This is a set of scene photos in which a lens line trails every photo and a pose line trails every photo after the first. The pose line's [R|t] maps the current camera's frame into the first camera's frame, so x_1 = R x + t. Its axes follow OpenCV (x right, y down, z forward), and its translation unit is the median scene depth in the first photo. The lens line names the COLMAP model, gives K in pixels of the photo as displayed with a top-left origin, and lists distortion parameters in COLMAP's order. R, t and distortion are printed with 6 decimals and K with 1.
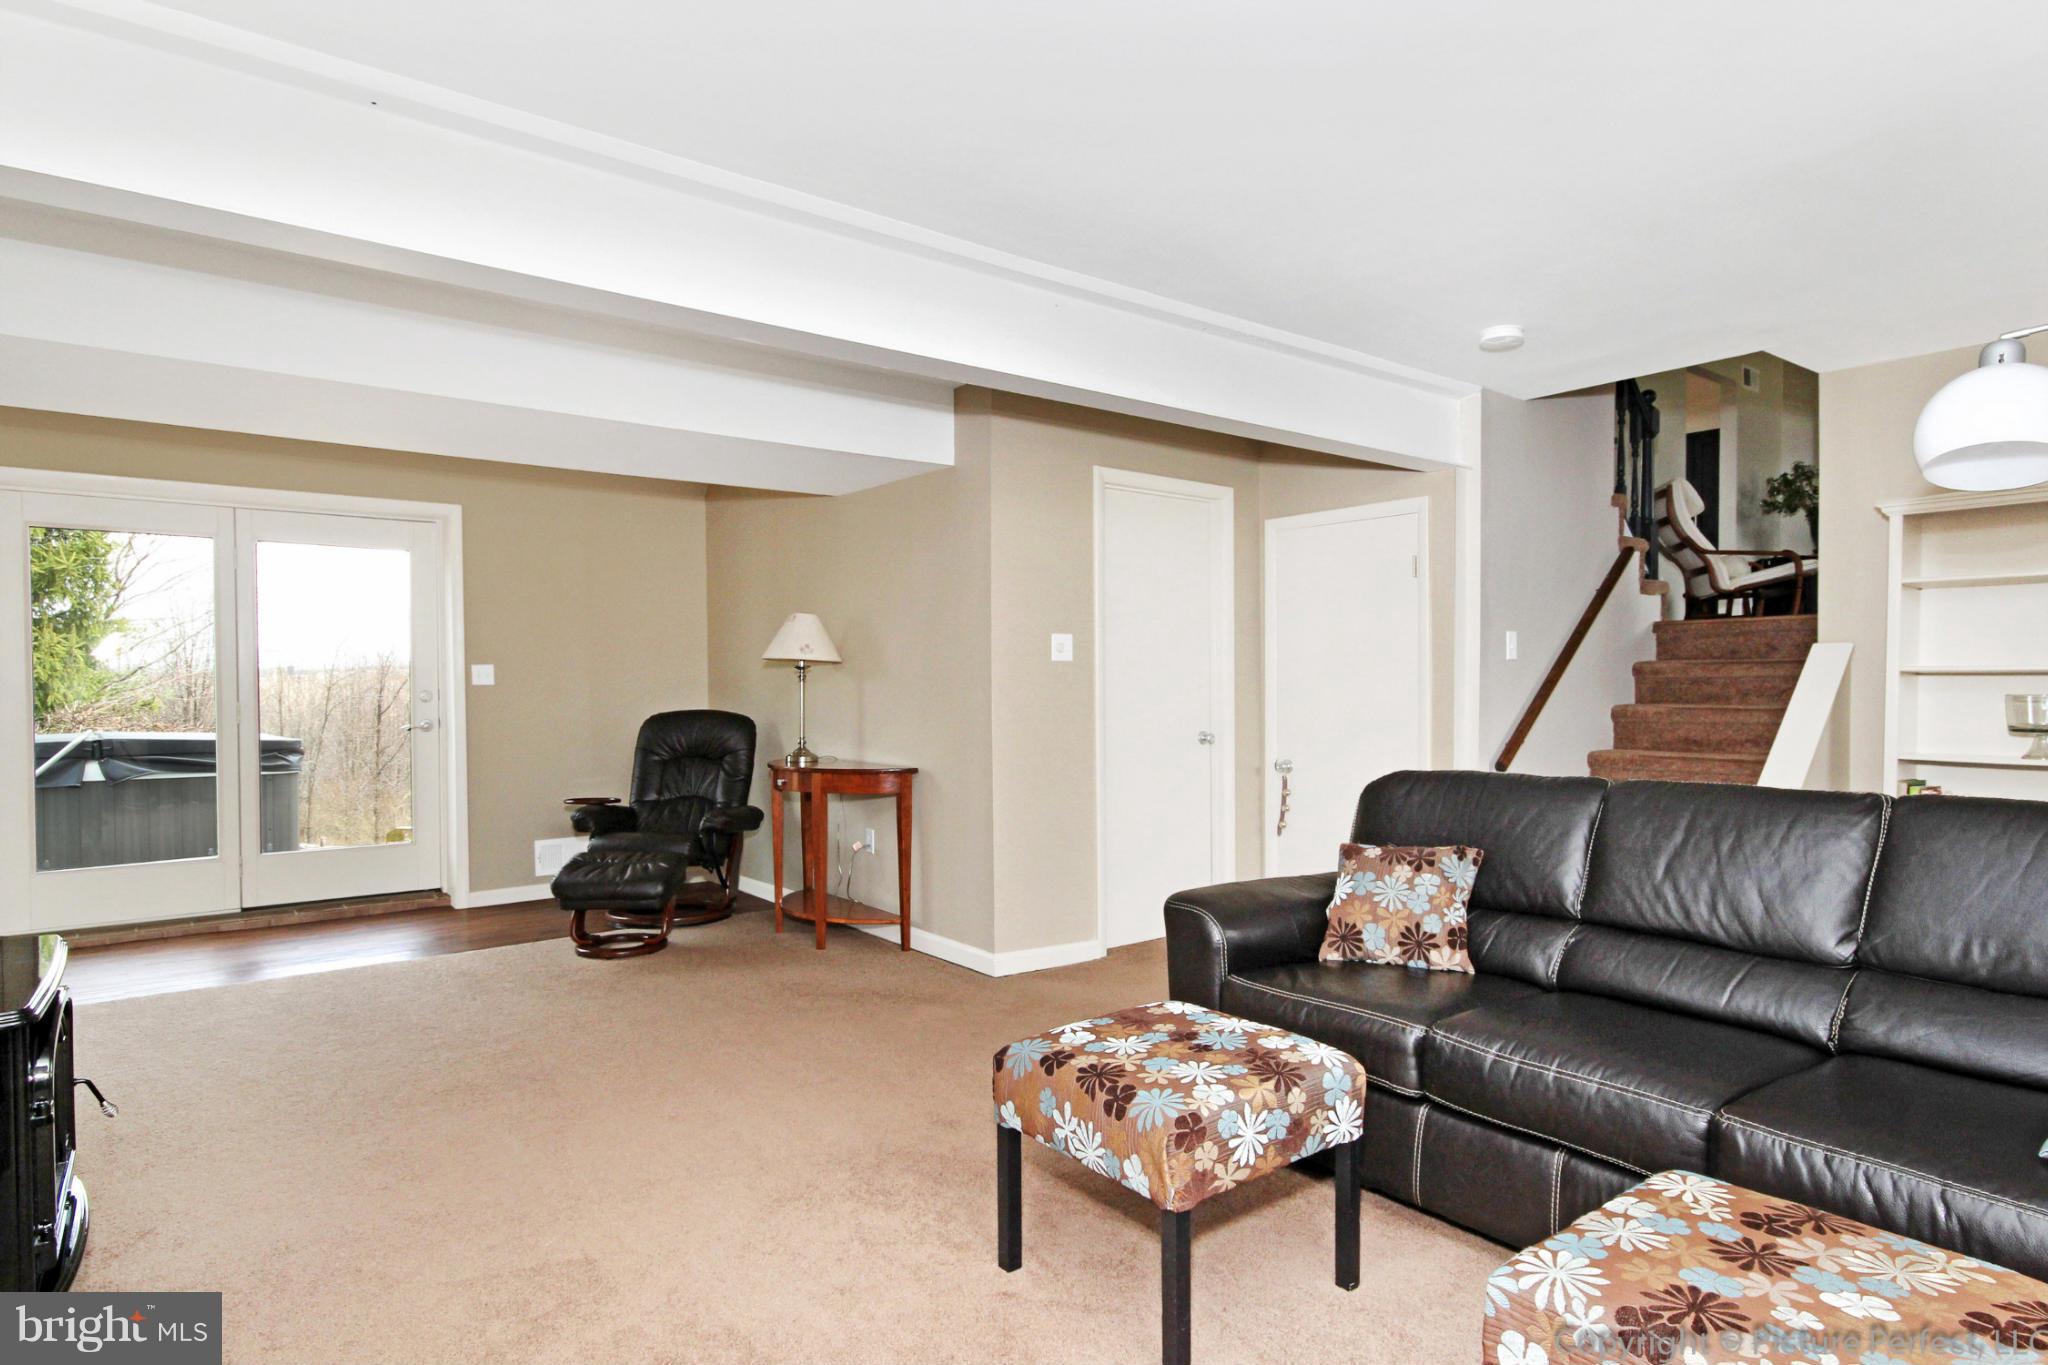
lens RADIAL K [[1090.1, 0, 1024.0], [0, 1090.1, 682.5], [0, 0, 1]] dist [-0.003194, -0.000351]
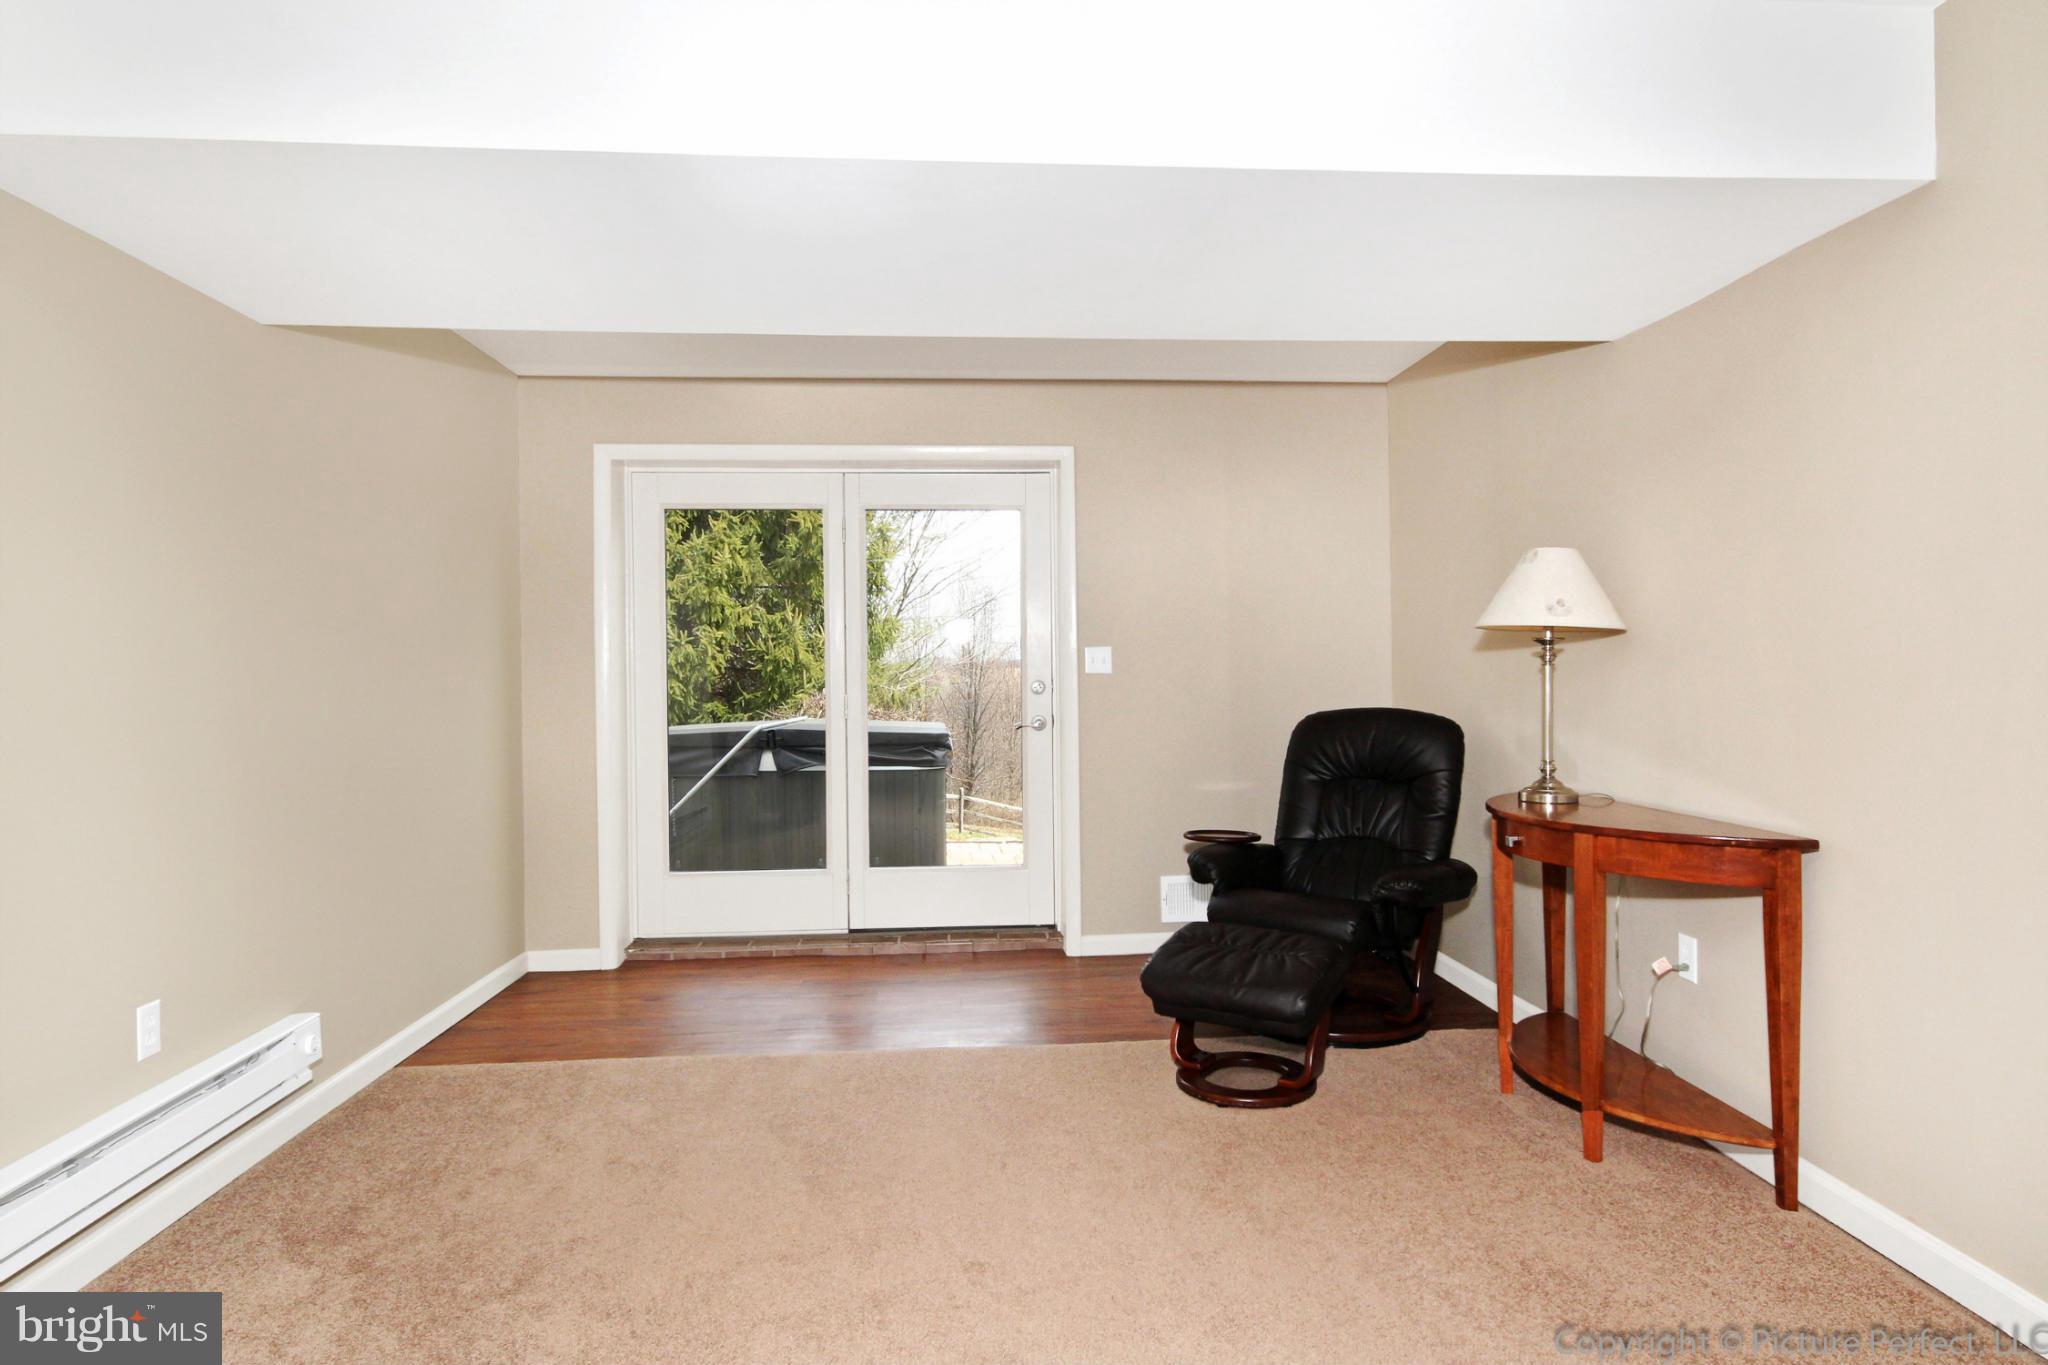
lens RADIAL K [[1100.8, 0, 1024.0], [0, 1100.8, 682.5], [0, 0, 1]] dist [0.037871, 0.000592]
pose [[0.814556, 0.000880, -0.580084, -0.088120], [0.007442, 0.999901, 0.011966, -0.001123], [0.580037, -0.014064, 0.814469, 0.358595]]
